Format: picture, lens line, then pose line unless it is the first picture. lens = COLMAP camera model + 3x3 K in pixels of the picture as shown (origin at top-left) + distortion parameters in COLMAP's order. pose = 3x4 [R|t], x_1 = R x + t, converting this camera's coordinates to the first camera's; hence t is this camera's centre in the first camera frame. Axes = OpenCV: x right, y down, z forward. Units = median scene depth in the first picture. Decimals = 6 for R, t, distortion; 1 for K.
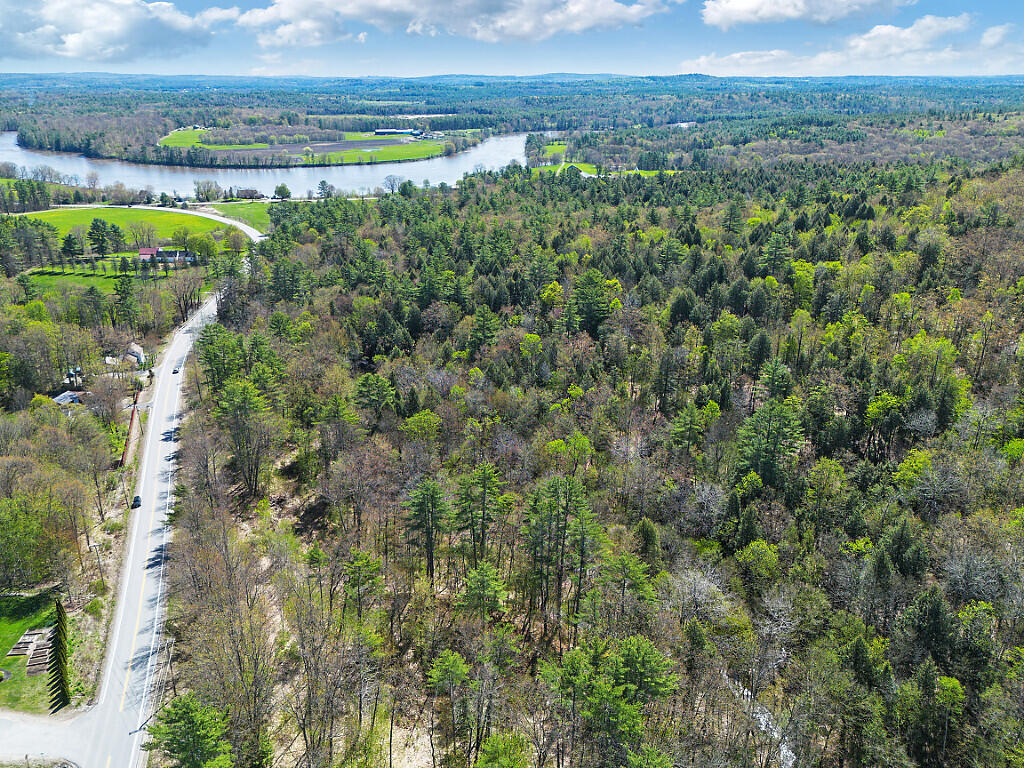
lens RADIAL K [[769.6, 0, 512.0], [0, 769.6, 384.0], [0, 0, 1]] dist [0.071091, -0.067176]
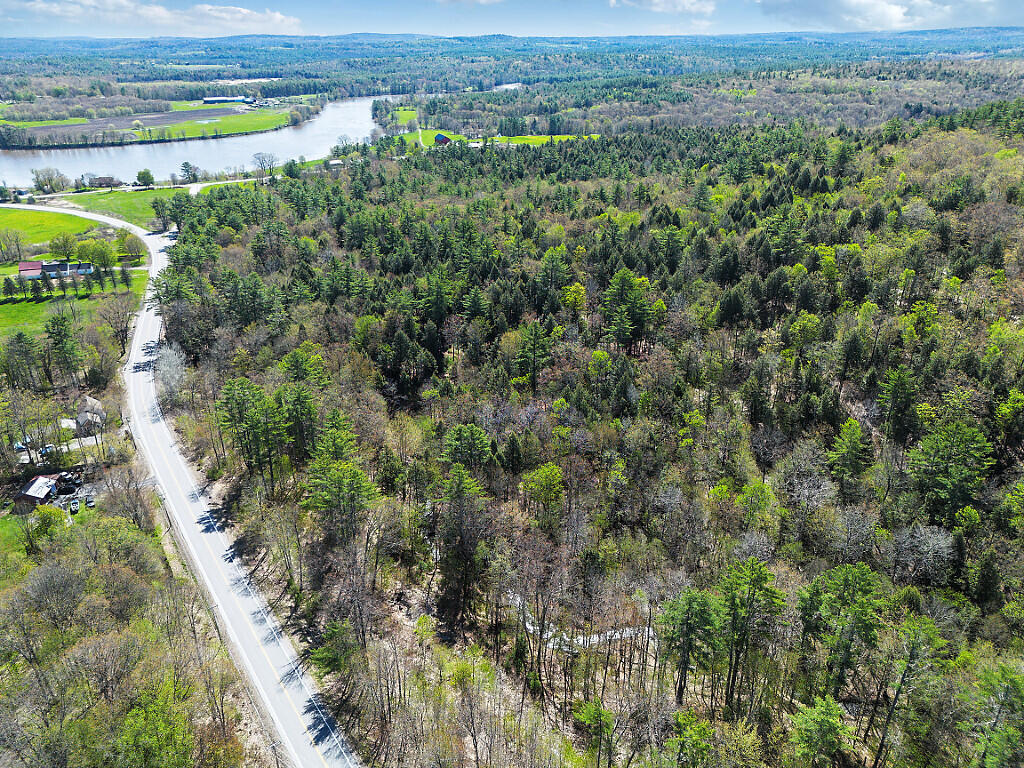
lens RADIAL K [[717.6, 0, 512.0], [0, 717.6, 384.0], [0, 0, 1]] dist [0.070488, -0.062986]
pose [[0.970473, -0.111128, 0.214086, -0.087891], [0.095960, 0.992164, 0.080018, -0.034932], [-0.221300, -0.057112, 0.973532, 0.060662]]
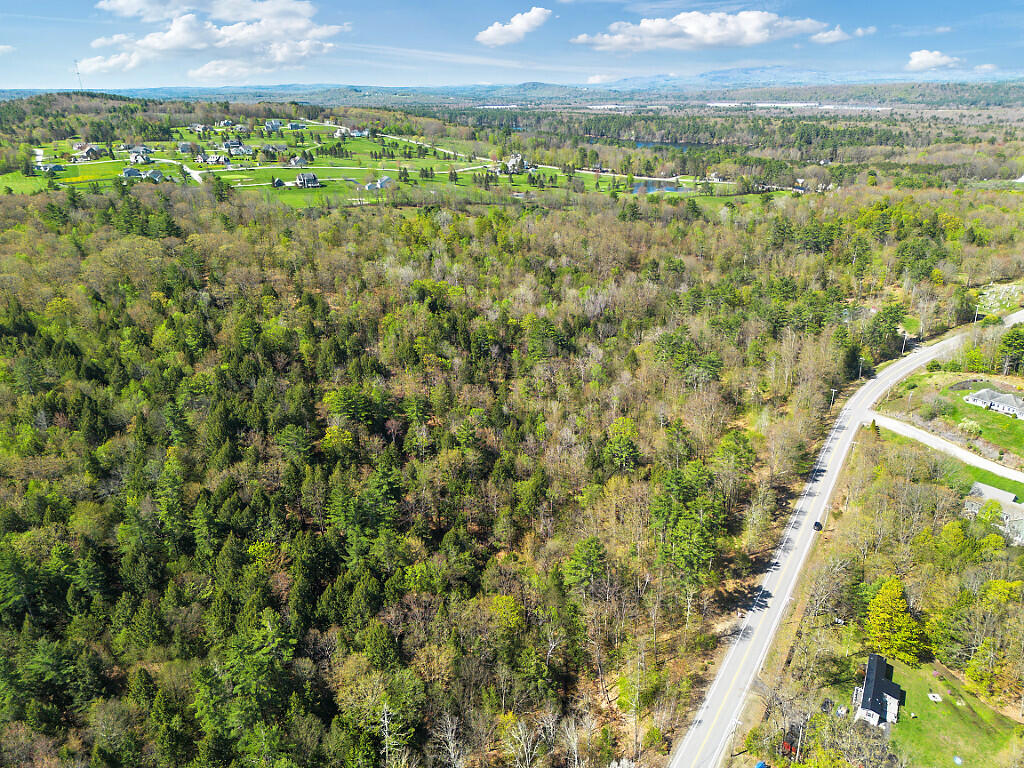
lens RADIAL K [[717.6, 0, 512.0], [0, 717.6, 384.0], [0, 0, 1]] dist [0.070488, -0.062986]
pose [[-0.600563, -0.298639, 0.741713, -0.262705], [0.305494, 0.771554, 0.558012, -0.224985], [-0.738916, 0.561710, -0.372135, 0.444011]]
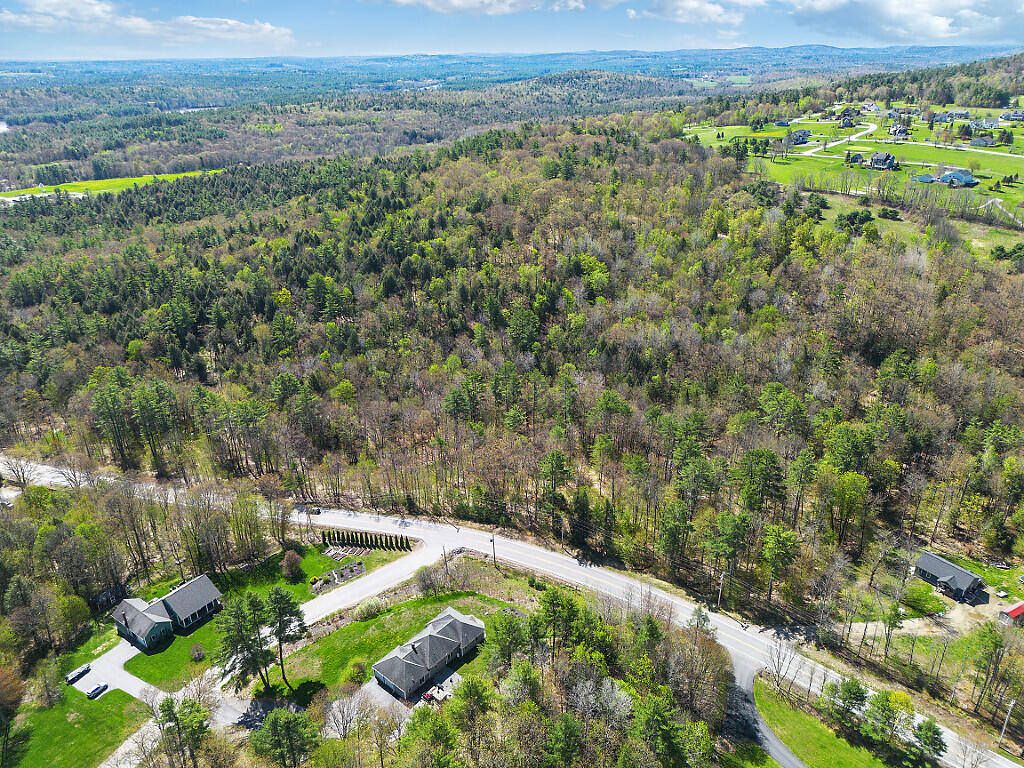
lens RADIAL K [[717.6, 0, 512.0], [0, 717.6, 384.0], [0, 0, 1]] dist [0.070488, -0.062986]
pose [[0.641381, -0.326426, 0.694317, -0.248522], [0.294839, 0.940351, 0.169736, -0.028575], [-0.708308, 0.095846, 0.699367, -0.067246]]
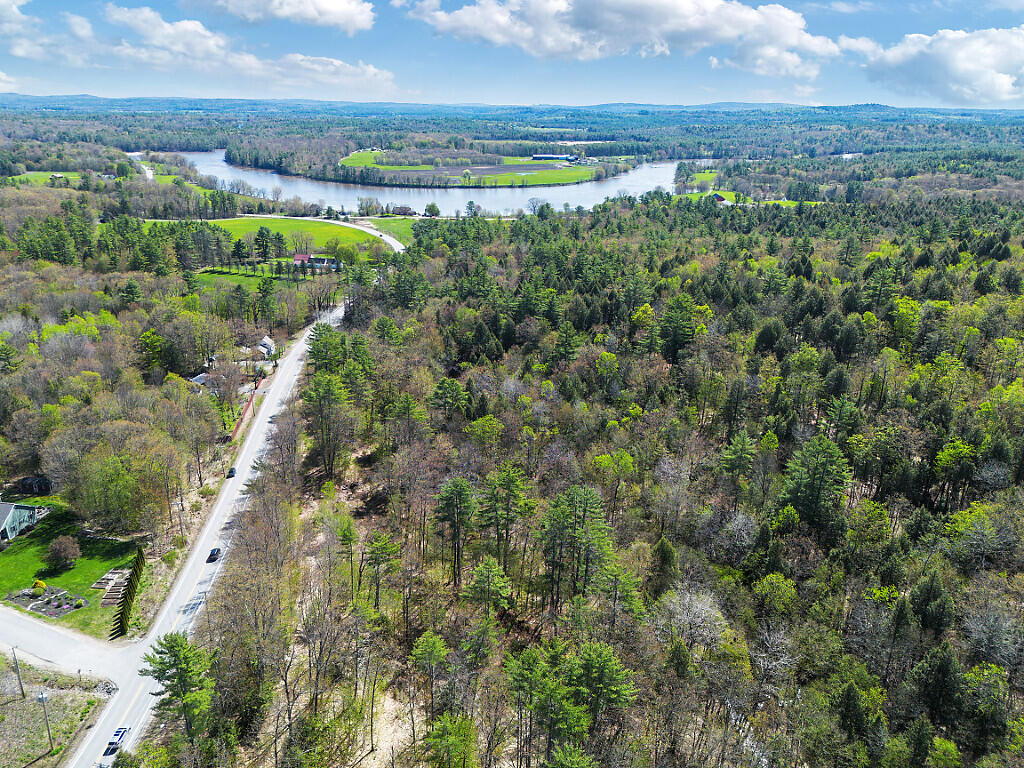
lens RADIAL K [[749.4, 0, 512.0], [0, 749.4, 384.0], [0, 0, 1]] dist [0.072264, -0.067326]
pose [[0.978798, 0.081343, -0.187985, 0.030331], [-0.085714, 0.996203, -0.015224, 0.001049], [0.186033, 0.031015, 0.982054, -0.002583]]
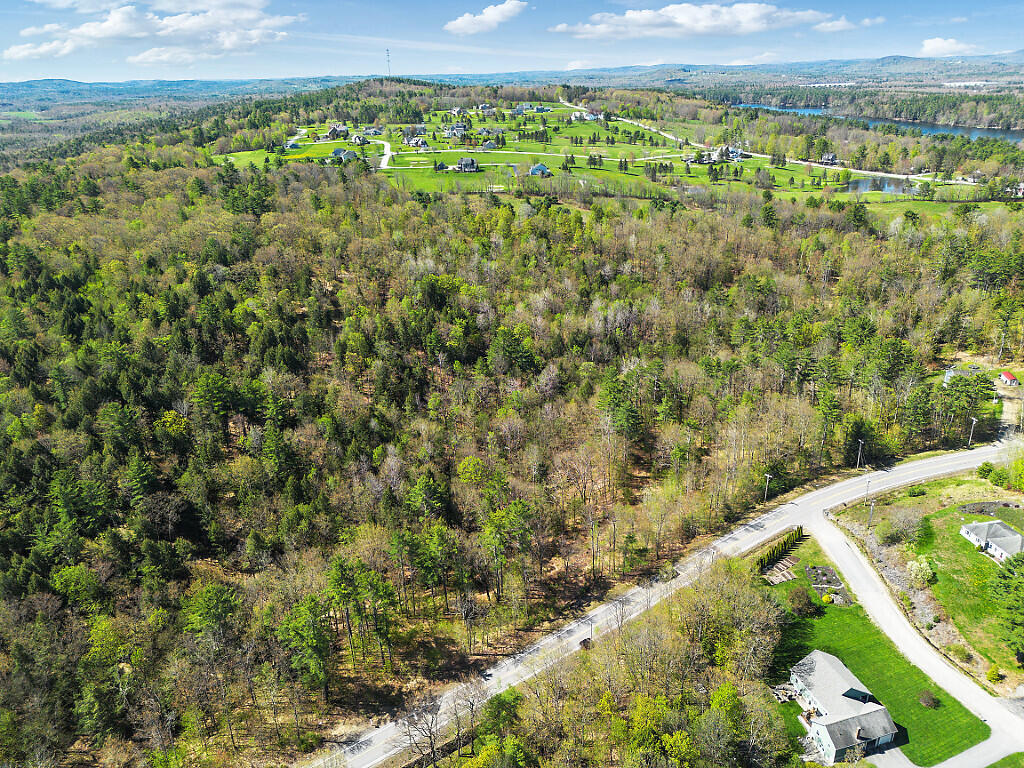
lens RADIAL K [[717.6, 0, 512.0], [0, 717.6, 384.0], [0, 0, 1]] dist [0.070488, -0.062986]
pose [[-0.206861, -0.382649, 0.900438, -0.308470], [0.383296, 0.815079, 0.434431, -0.148153], [-0.900162, 0.435001, -0.021940, 0.252437]]
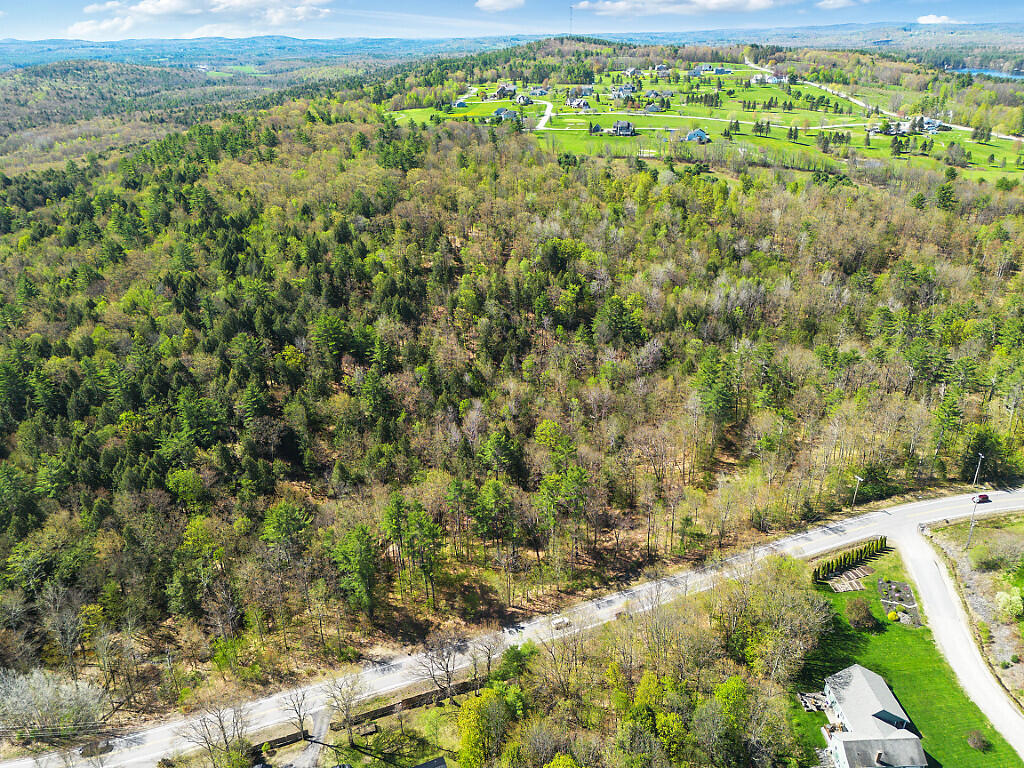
lens RADIAL K [[717.6, 0, 512.0], [0, 717.6, 384.0], [0, 0, 1]] dist [0.070488, -0.062986]
pose [[0.031104, -0.434018, 0.900367, -0.314657], [0.383926, 0.836887, 0.390155, -0.136515], [-0.922840, 0.333538, 0.192662, 0.223724]]
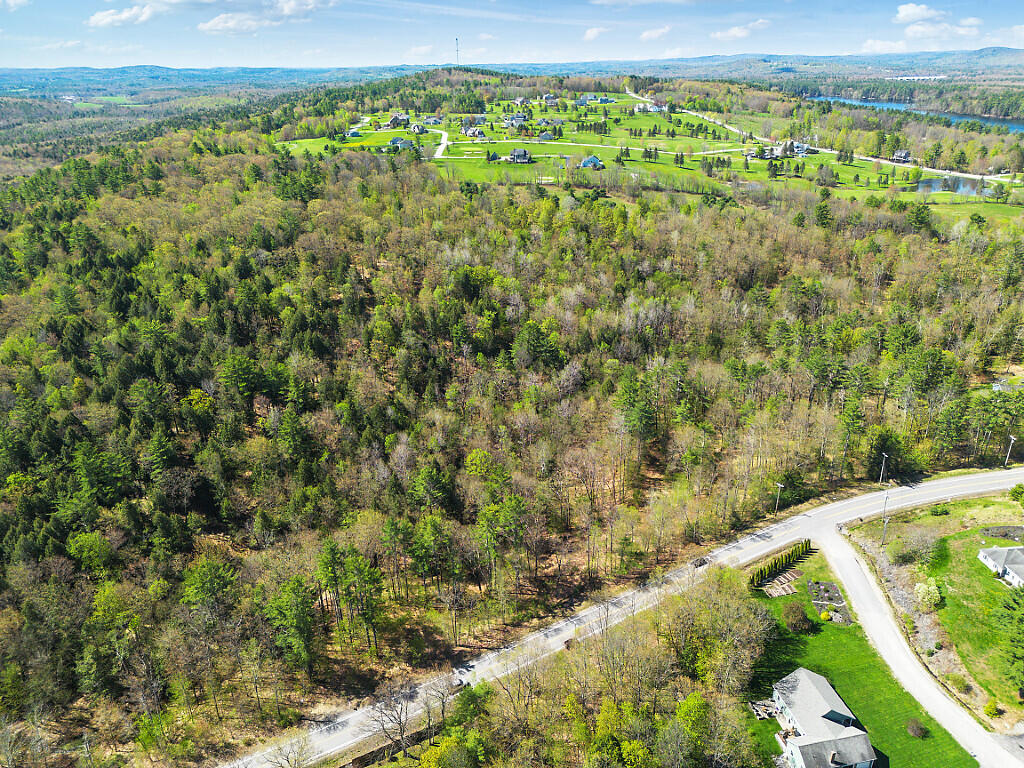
lens RADIAL K [[717.6, 0, 512.0], [0, 717.6, 384.0], [0, 0, 1]] dist [0.070488, -0.062986]
pose [[-0.113525, -0.400881, 0.909069, -0.310840], [0.381473, 0.827265, 0.412445, -0.140739], [-0.917383, 0.393608, 0.059010, 0.232257]]
